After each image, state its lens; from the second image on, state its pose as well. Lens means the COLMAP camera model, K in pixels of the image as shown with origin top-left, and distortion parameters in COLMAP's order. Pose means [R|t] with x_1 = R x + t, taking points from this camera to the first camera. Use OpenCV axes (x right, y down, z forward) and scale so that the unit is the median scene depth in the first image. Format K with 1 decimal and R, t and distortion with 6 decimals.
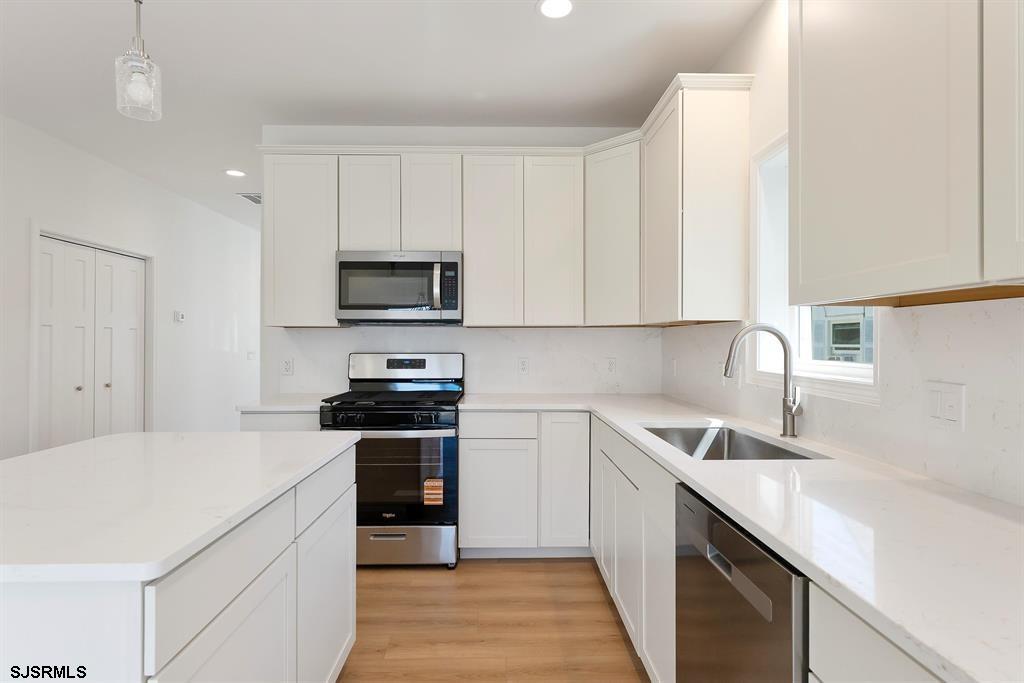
lens RADIAL K [[528.7, 0, 516.0], [0, 528.7, 340.0], [0, 0, 1]] dist [0.000954, -0.000075]
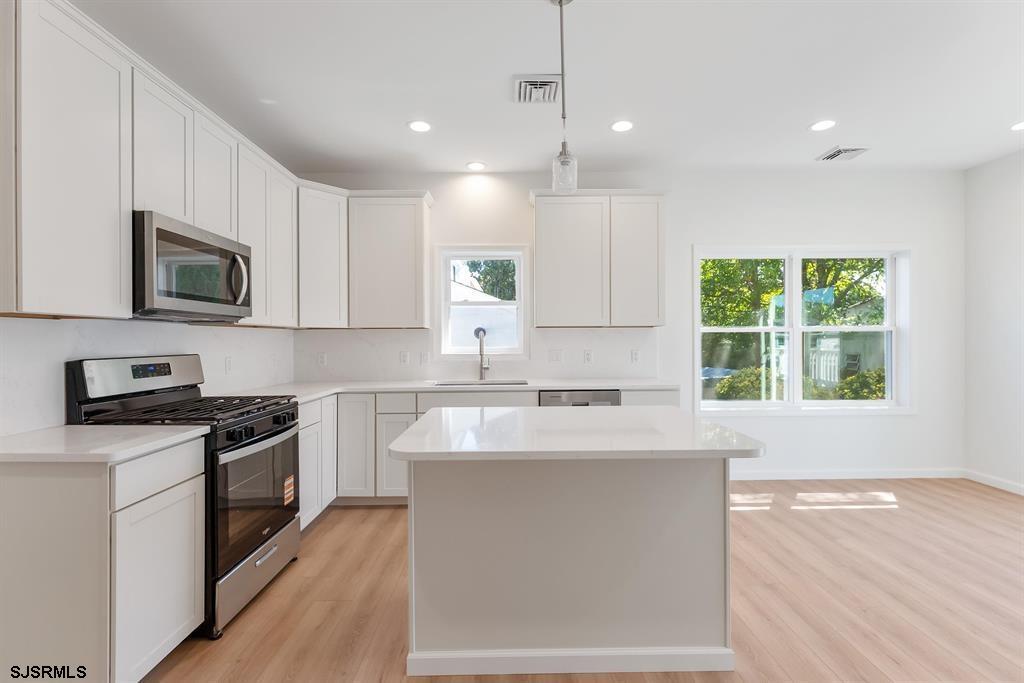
lens RADIAL K [[459.8, 0, 515.6], [0, 459.8, 341.1], [0, 0, 1]] dist [-0.001811, 0.000241]
pose [[0.021481, -0.004334, 0.999760, -0.931321], [0.005430, 0.999976, 0.004218, 0.003065], [-0.999755, 0.005338, 0.021504, 0.500674]]
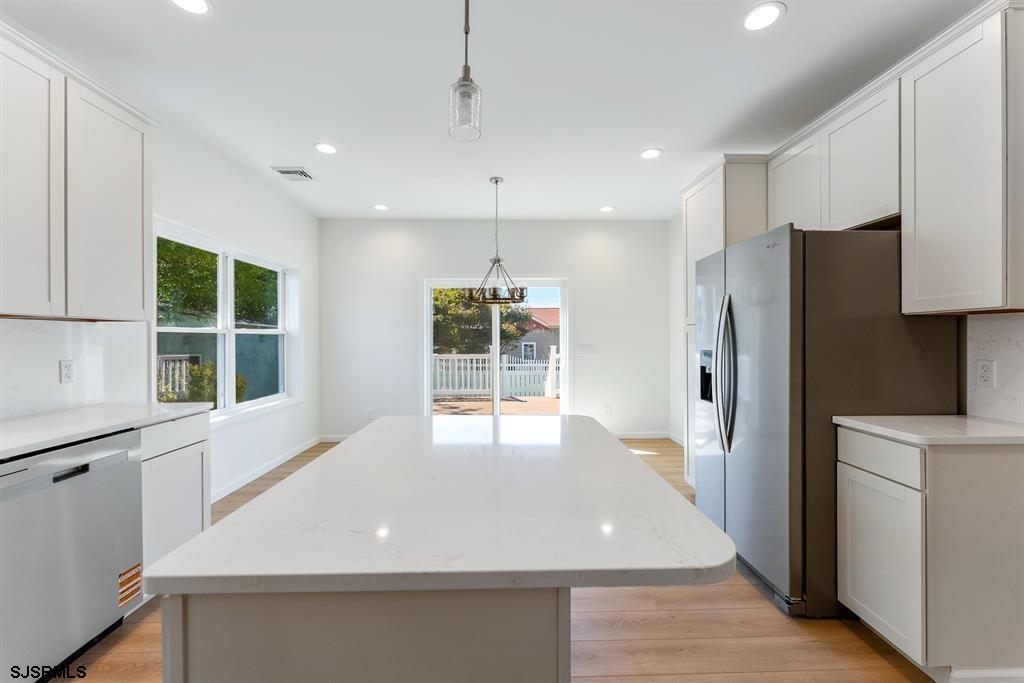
lens RADIAL K [[414.7, 0, 507.5], [0, 414.7, 340.5], [0, 0, 1]] dist [0.000037, -0.000925]
pose [[-0.999857, 0.004661, 0.016275, -0.367236], [0.004737, 0.999978, 0.004614, 0.003264], [-0.016253, 0.004690, -0.999857, 0.848173]]
